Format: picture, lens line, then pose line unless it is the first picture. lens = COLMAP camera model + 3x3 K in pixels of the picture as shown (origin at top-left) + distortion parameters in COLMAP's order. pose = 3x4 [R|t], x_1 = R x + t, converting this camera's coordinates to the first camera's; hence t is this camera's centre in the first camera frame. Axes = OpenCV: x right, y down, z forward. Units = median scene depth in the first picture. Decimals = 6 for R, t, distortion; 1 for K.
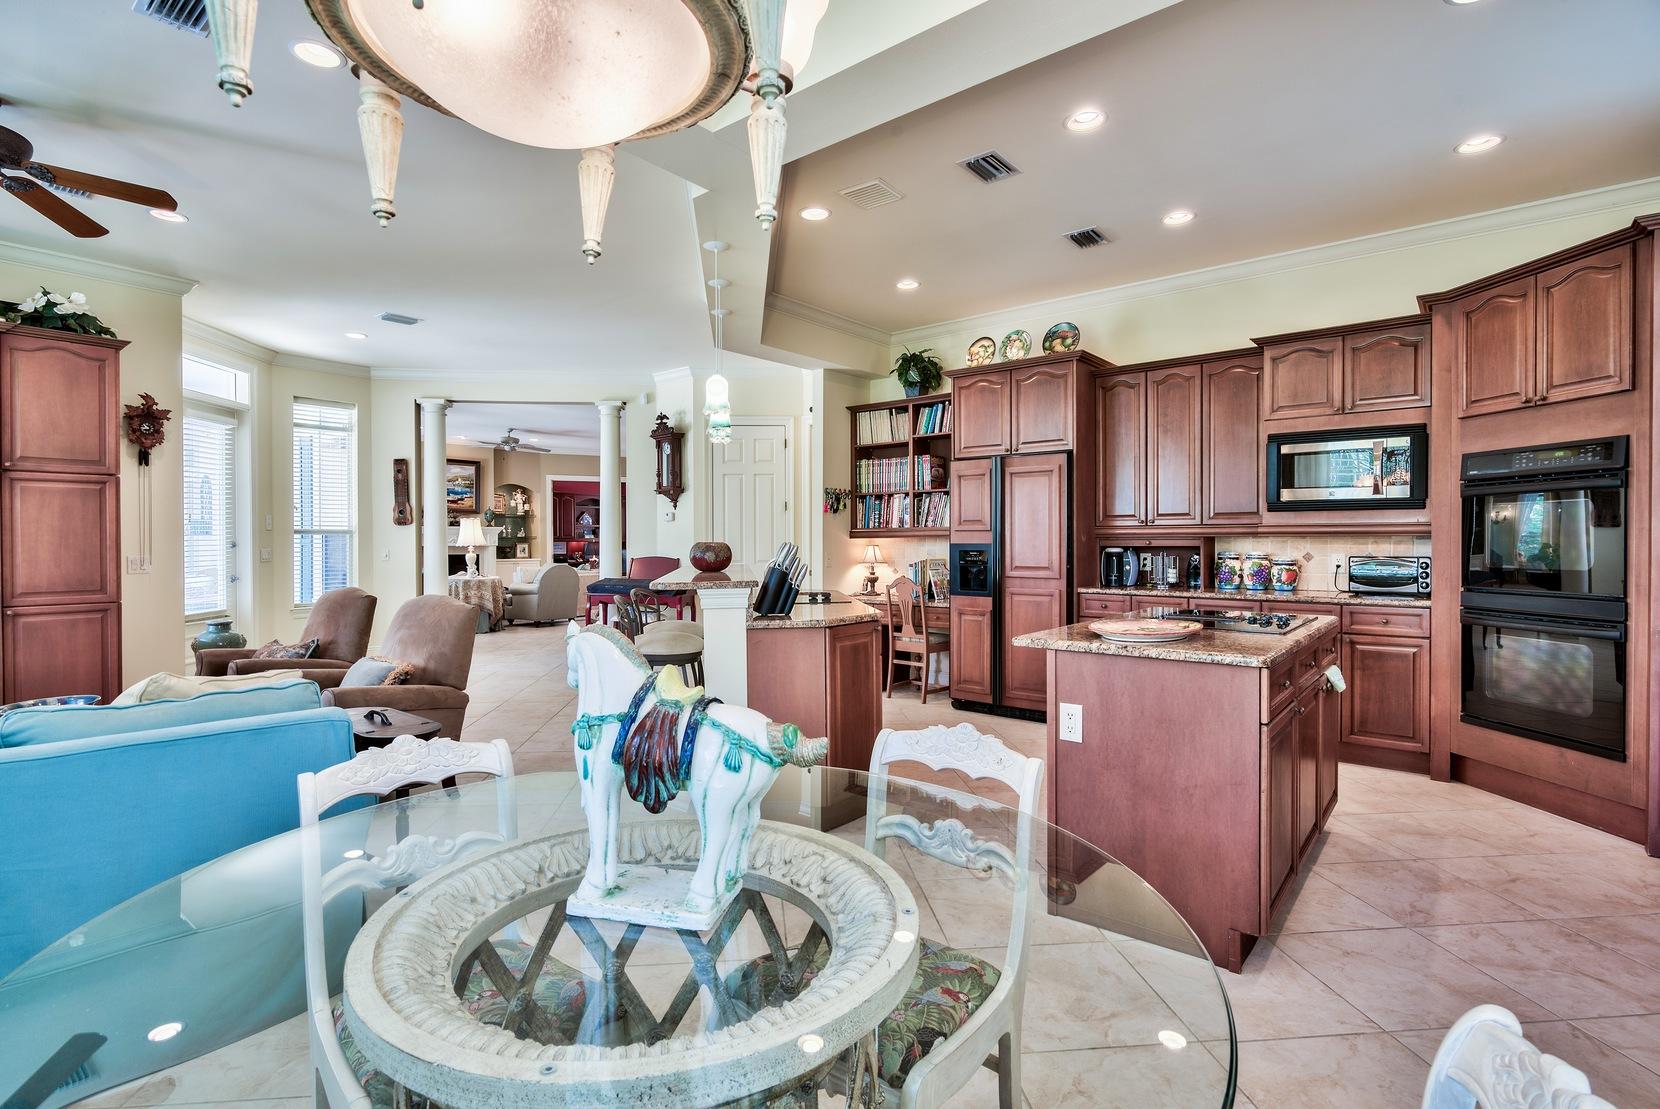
lens RADIAL K [[792.4, 0, 793.2], [0, 792.4, 550.8], [0, 0, 1]] dist [-0.000055, -0.001501]
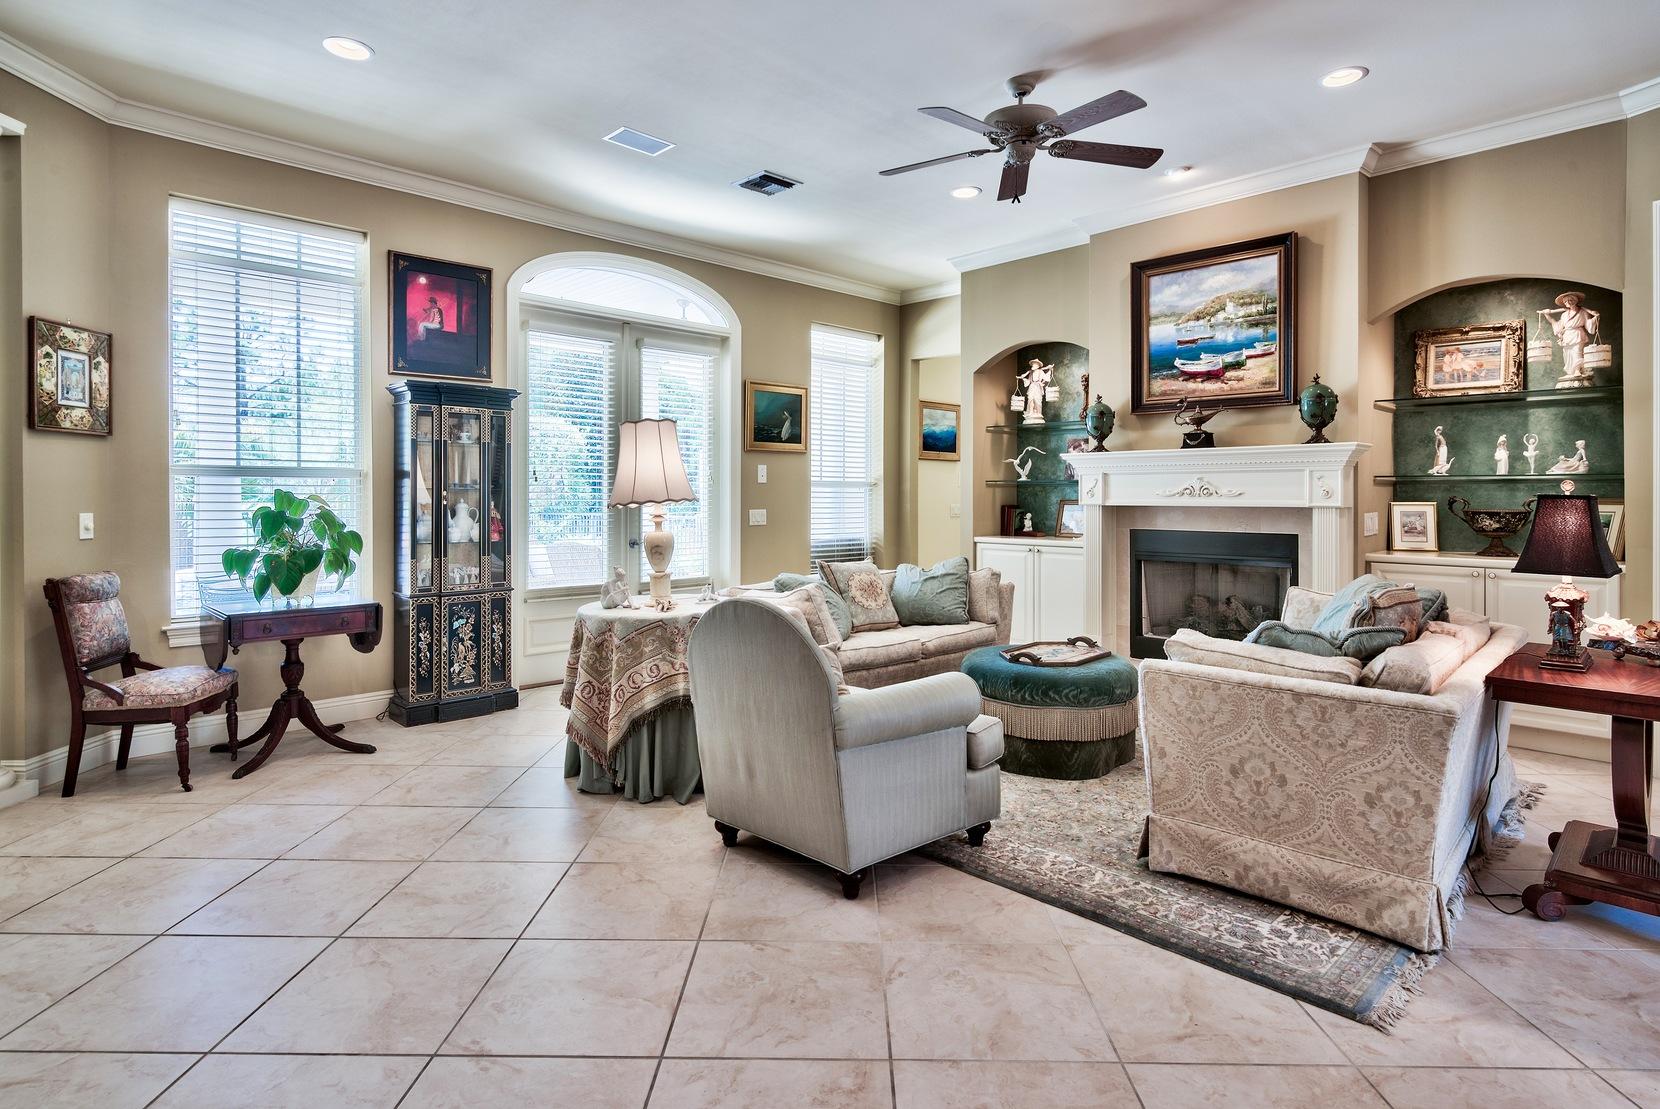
lens RADIAL K [[897.7, 0, 877.9], [0, 897.7, 501.4], [0, 0, 1]] dist [0.005242, 0.000430]
pose [[-0.056759, 0.006315, -0.998368, -0.106583], [-0.010364, 0.999922, 0.006914, -0.025977], [0.998334, 0.010740, -0.056689, 2.358331]]
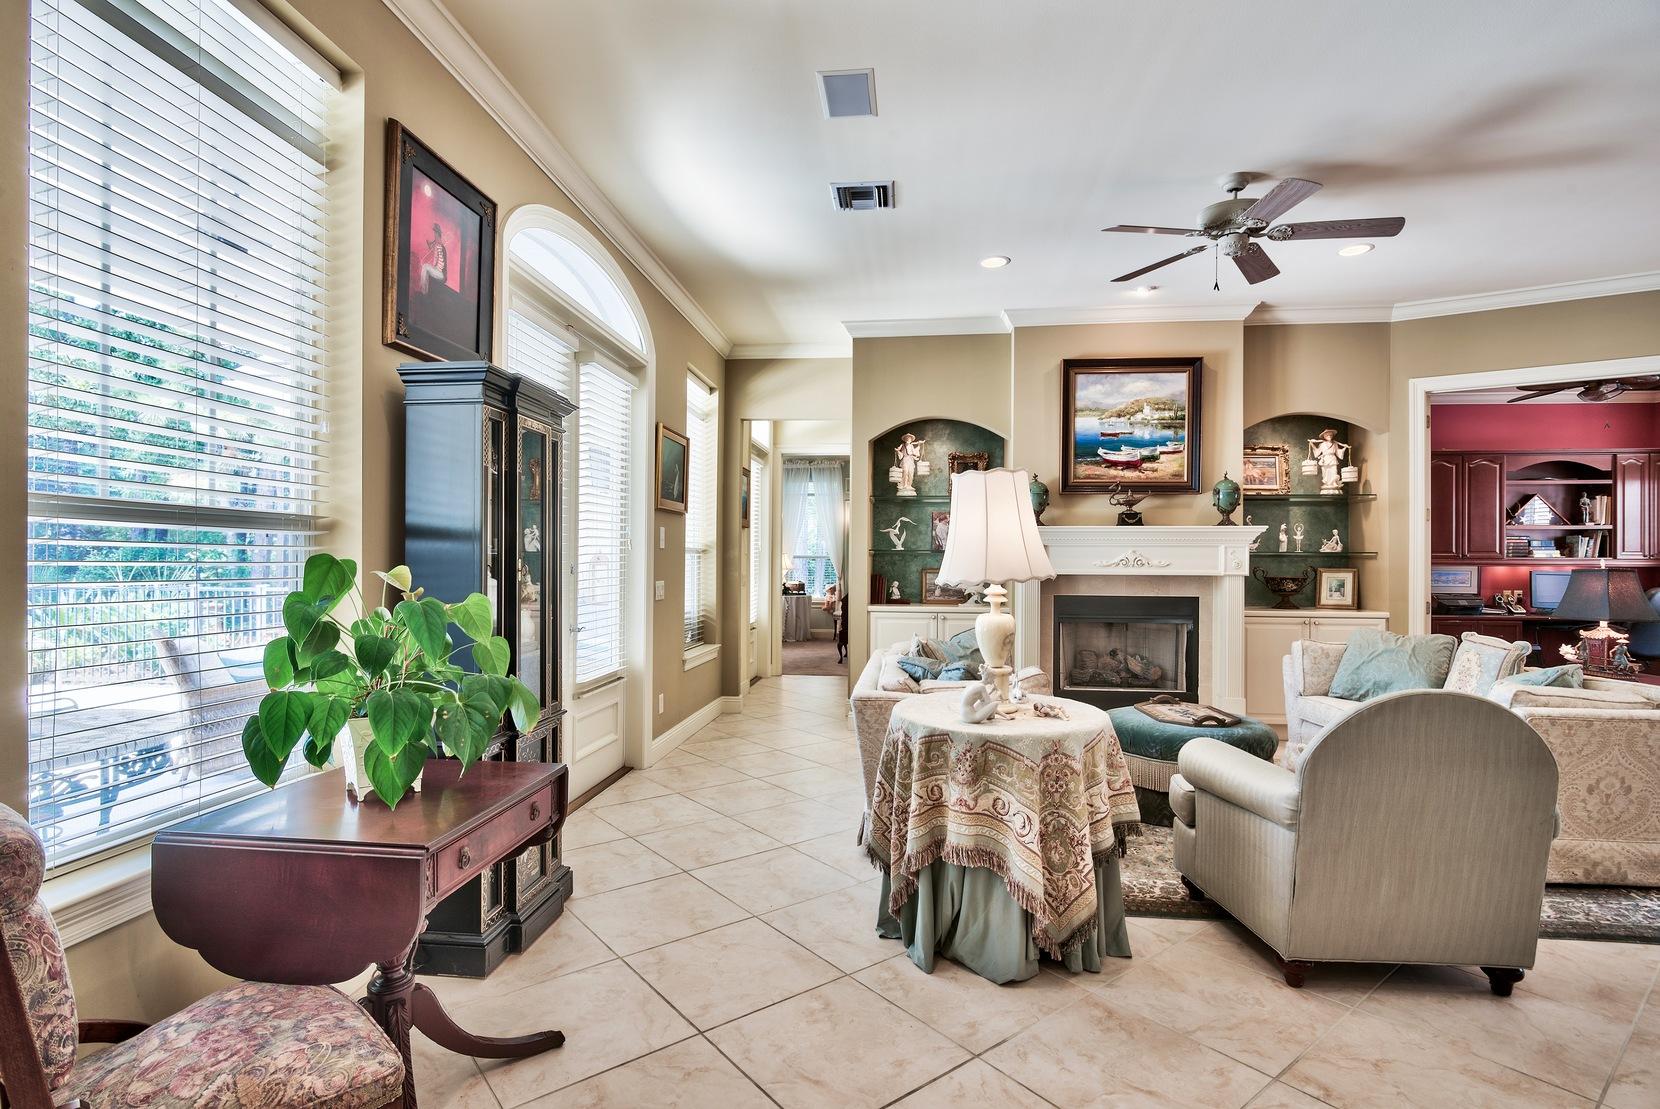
lens RADIAL K [[792.4, 0, 862.5], [0, 792.4, 564.1], [0, 0, 1]] dist [-0.000055, -0.001501]
pose [[0.582977, 0.004669, -0.812475, -0.486545], [-0.012670, 0.999914, -0.003345, -0.023489], [0.812390, 0.012244, 0.582986, 1.757675]]
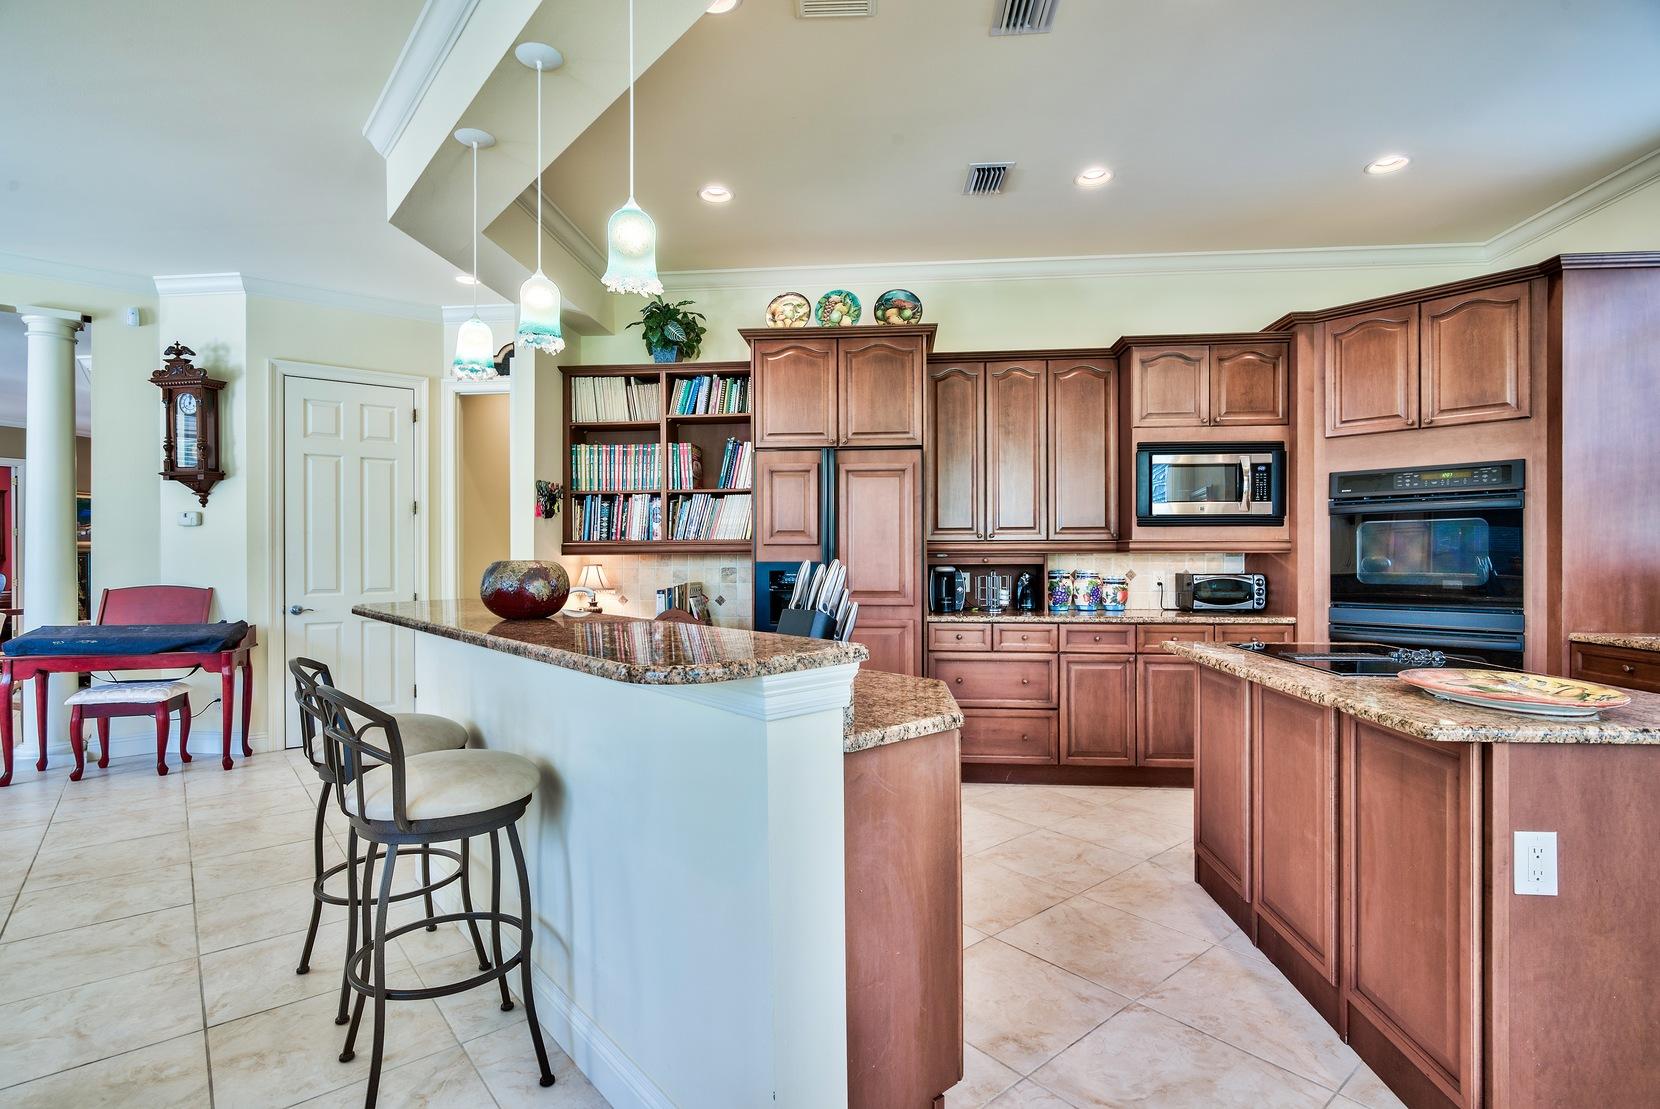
lens RADIAL K [[792.4, 0, 808.9], [0, 792.4, 562.5], [0, 0, 1]] dist [-0.000055, -0.001501]
pose [[0.812849, -0.002966, 0.582466, -0.209158], [0.007923, 0.999951, -0.005966, -0.004311], [-0.582420, 0.009465, 0.812833, 0.401395]]
